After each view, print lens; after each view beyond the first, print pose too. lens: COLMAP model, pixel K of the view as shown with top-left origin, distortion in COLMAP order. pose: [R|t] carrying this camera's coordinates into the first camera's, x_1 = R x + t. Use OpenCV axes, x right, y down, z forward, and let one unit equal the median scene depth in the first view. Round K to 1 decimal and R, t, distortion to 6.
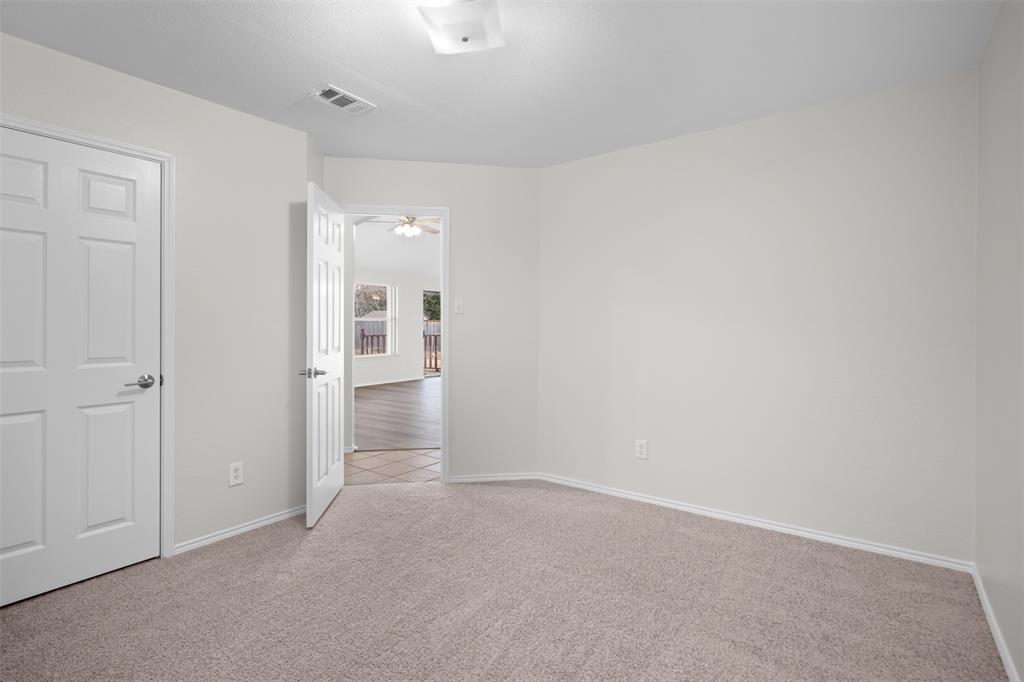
lens RADIAL K [[489.6, 0, 512.0], [0, 489.6, 335.9], [0, 0, 1]] dist [0.005546, 0.000589]
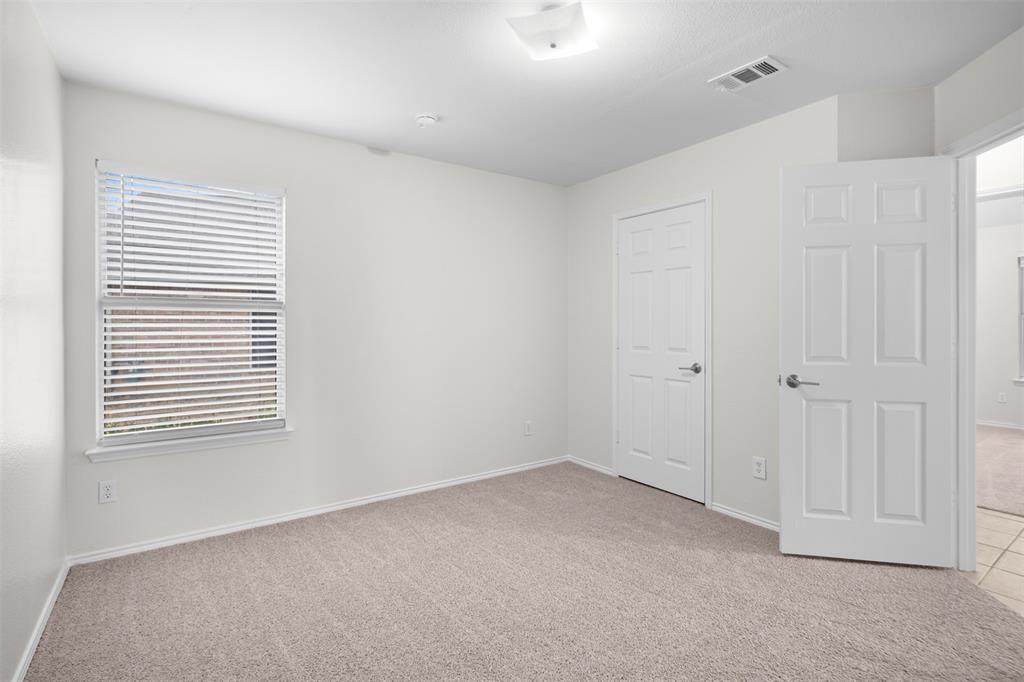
lens RADIAL K [[489.6, 0, 505.8], [0, 489.6, 332.0], [0, 0, 1]] dist [0.005546, 0.000589]
pose [[-0.319398, -0.004790, -0.947608, 0.689552], [-0.026330, 0.999646, 0.003822, 0.003293], [0.947255, 0.026171, -0.319411, 0.921861]]
